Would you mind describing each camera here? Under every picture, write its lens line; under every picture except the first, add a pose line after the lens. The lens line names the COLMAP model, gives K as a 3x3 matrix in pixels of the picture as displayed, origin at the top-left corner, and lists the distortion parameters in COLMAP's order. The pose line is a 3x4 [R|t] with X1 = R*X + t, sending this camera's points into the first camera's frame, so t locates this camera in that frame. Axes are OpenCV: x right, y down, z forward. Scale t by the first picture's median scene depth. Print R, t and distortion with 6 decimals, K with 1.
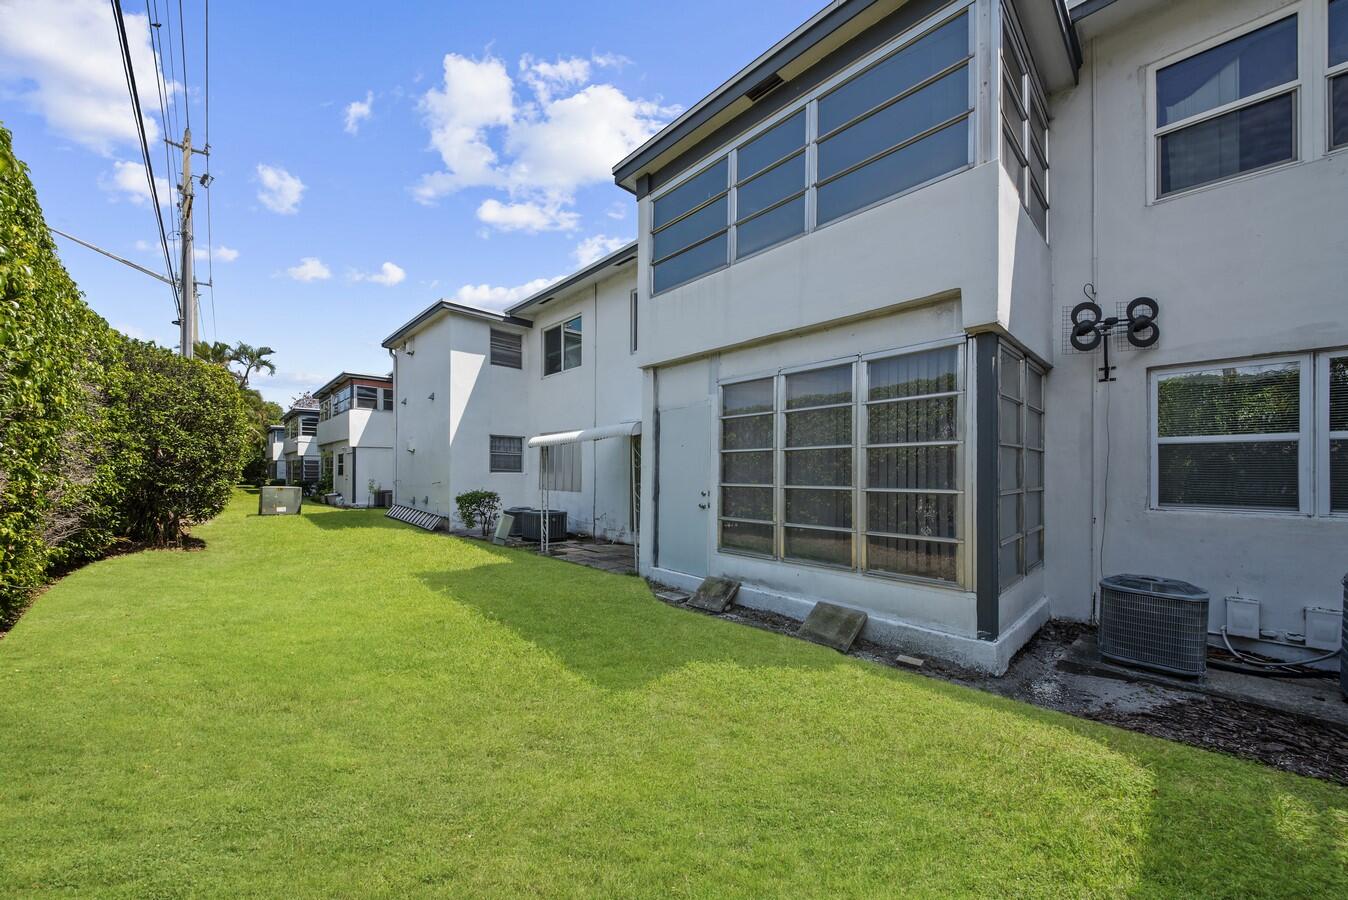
lens RADIAL K [[474.2, 0, 677.5], [0, 474.2, 472.5], [0, 0, 1]] dist [-0.000011, -0.000038]
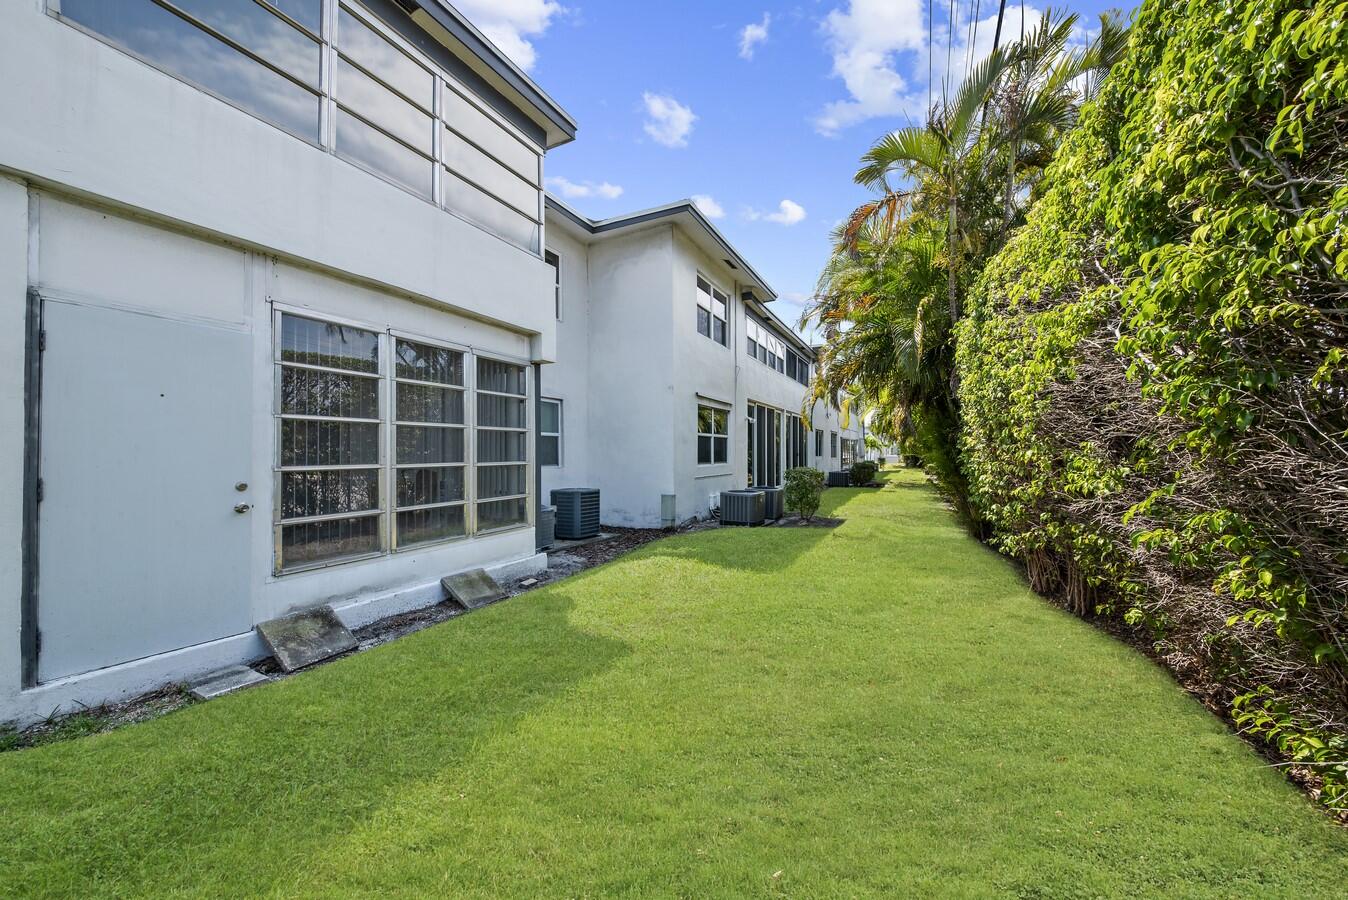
lens RADIAL K [[491.6, 0, 674.0], [0, 491.6, 450.0], [0, 0, 1]] dist [-0.001503, -0.000263]
pose [[-0.333761, -0.003501, 0.942651, -0.751041], [-0.004979, 0.999986, 0.001951, -0.003829], [-0.942644, -0.004043, -0.333774, 0.781831]]
